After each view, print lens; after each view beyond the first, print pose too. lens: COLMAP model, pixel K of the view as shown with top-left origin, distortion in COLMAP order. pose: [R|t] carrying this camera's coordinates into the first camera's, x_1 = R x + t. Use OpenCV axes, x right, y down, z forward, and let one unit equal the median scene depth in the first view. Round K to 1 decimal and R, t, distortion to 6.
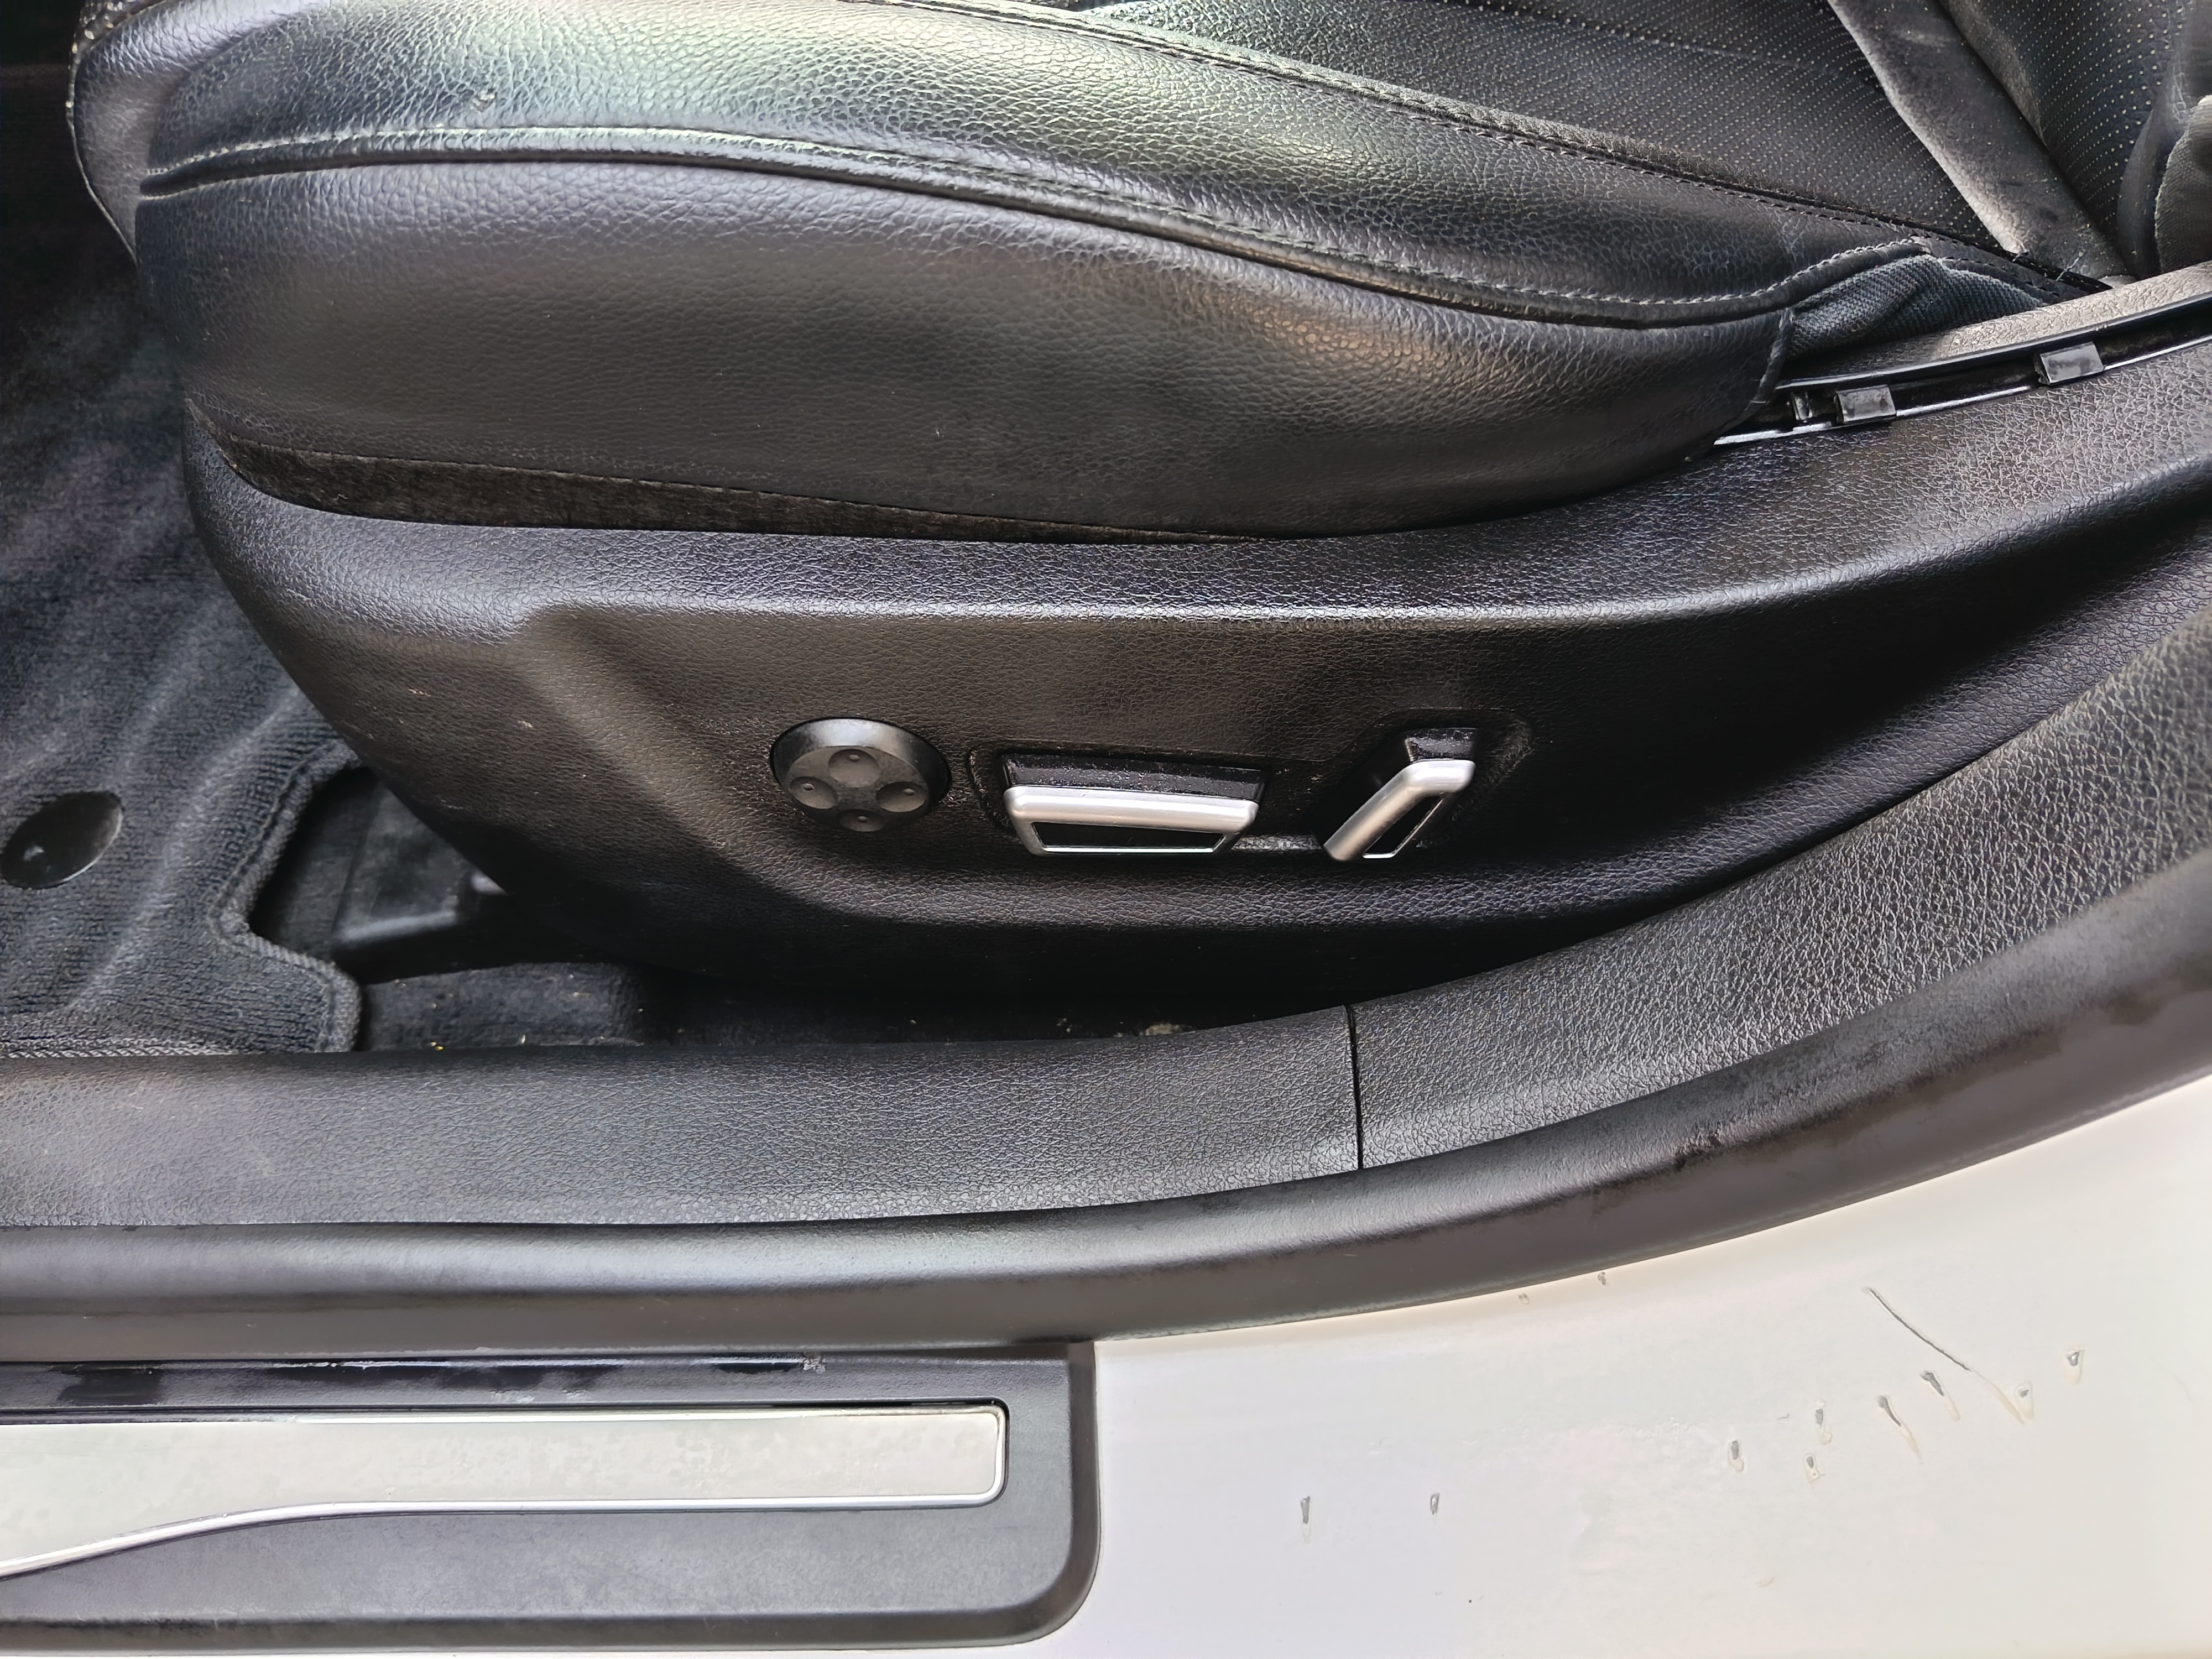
lens RADIAL K [[1529.5, 0, 1106.1], [0, 1529.5, 830.8], [0, 0, 1]] dist [0.028532, -0.039013]
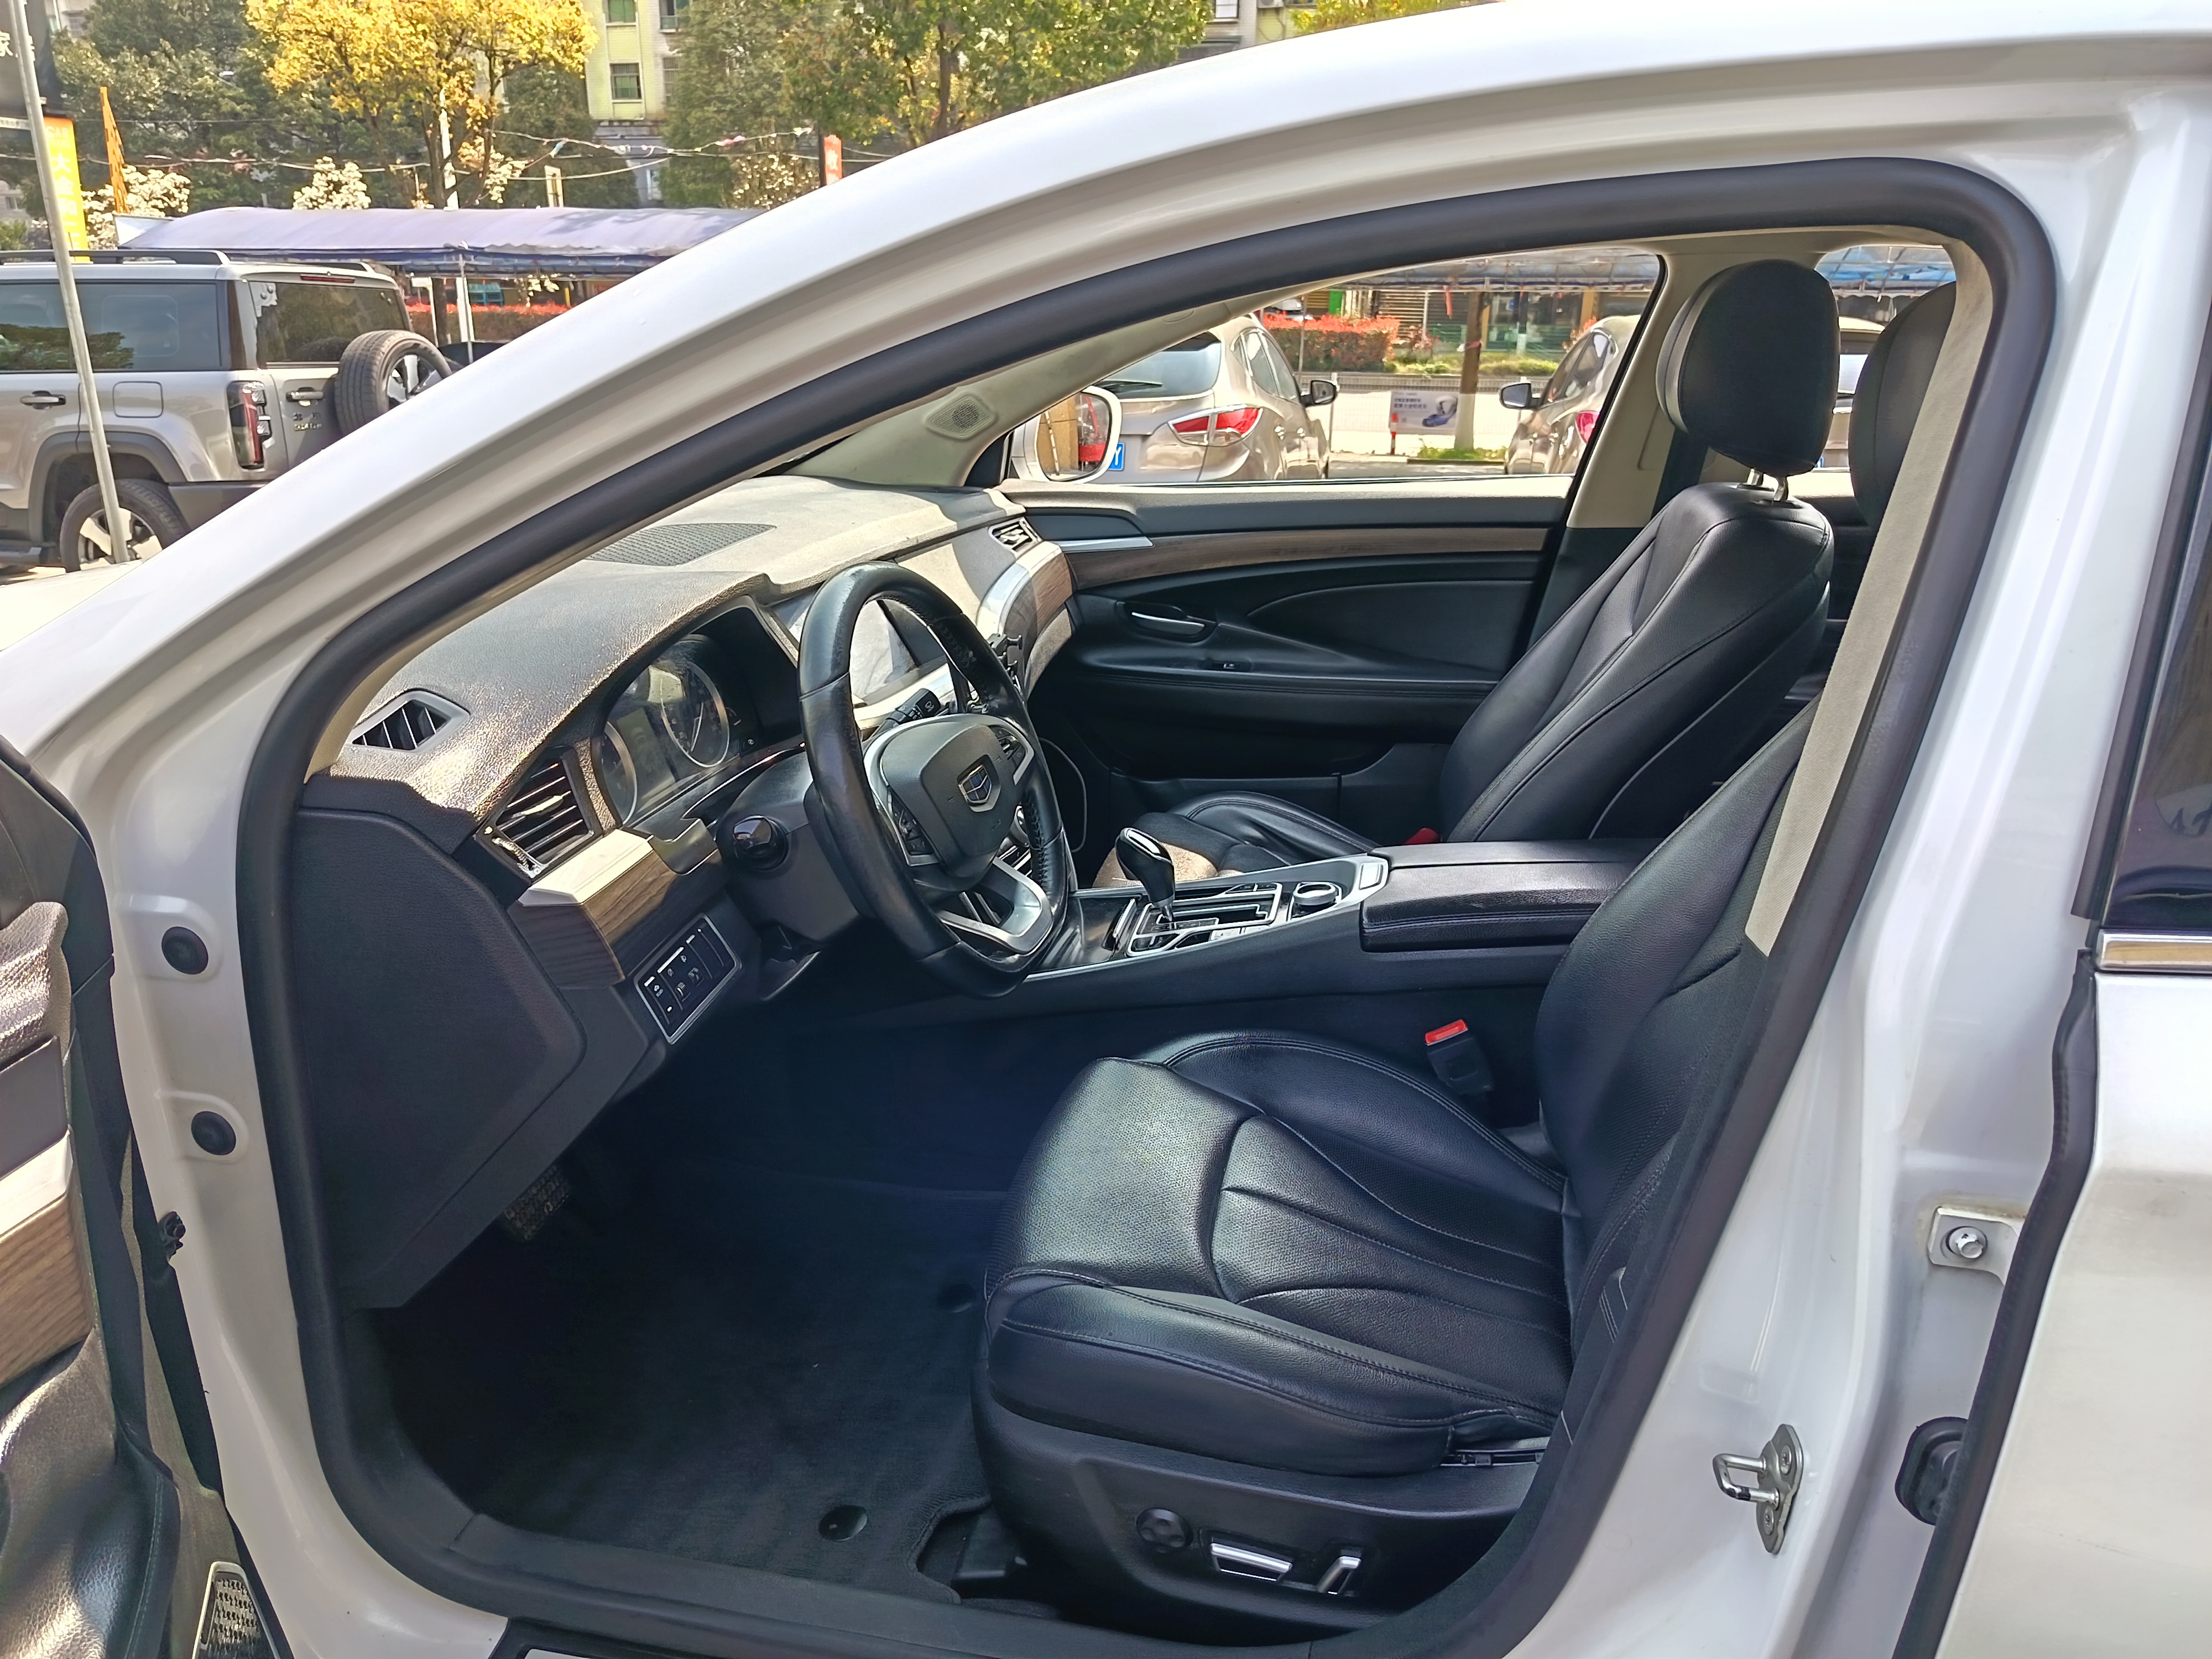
lens RADIAL K [[1529.5, 0, 1116.3], [0, 1529.5, 843.7], [0, 0, 1]] dist [0.028532, -0.039013]
pose [[0.966059, 0.064926, -0.250028, 0.421128], [-0.187396, 0.842335, -0.505326, 0.372573], [0.177799, 0.535029, 0.825912, -2.263667]]
